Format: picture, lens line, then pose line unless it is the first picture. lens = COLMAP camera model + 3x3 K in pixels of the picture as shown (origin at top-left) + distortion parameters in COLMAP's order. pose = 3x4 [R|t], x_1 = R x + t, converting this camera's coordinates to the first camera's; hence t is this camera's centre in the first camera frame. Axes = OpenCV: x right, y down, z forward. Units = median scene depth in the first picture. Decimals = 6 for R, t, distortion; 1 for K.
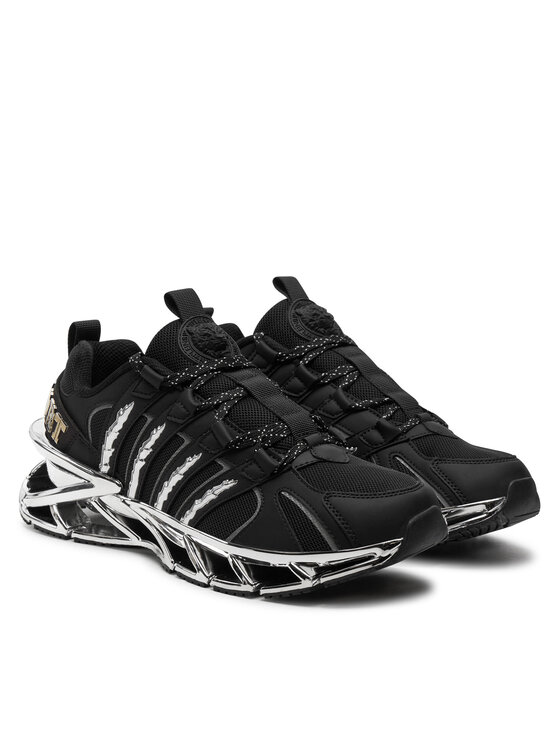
lens RADIAL K [[3537.5, 0, 280.0], [0, 3537.5, 373.0], [0, 0, 1]] dist [0.307694, -0.741037]
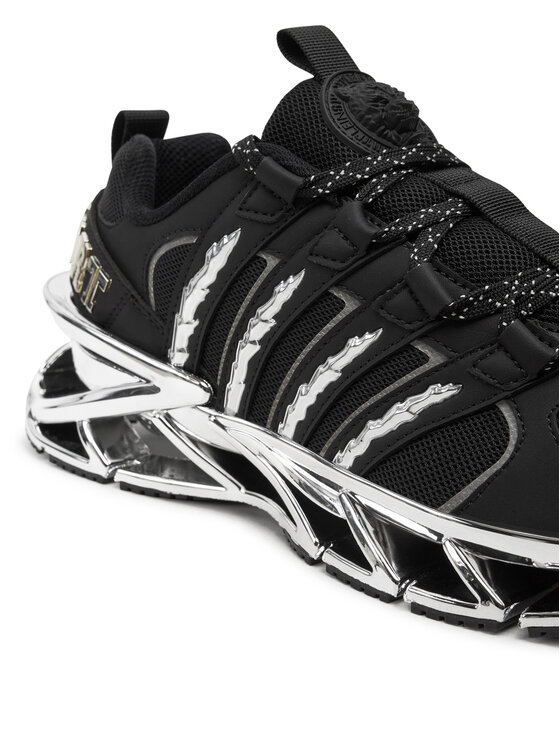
lens RADIAL K [[1926.0, 0, 280.0], [0, 1926.0, 373.0], [0, 0, 1]] dist [-0.046489, 0.038416]
pose [[0.999314, 0.013306, 0.034550, -0.045099], [-0.014352, 0.999440, 0.030221, 0.020605], [-0.034129, -0.030697, 0.998946, 0.720778]]
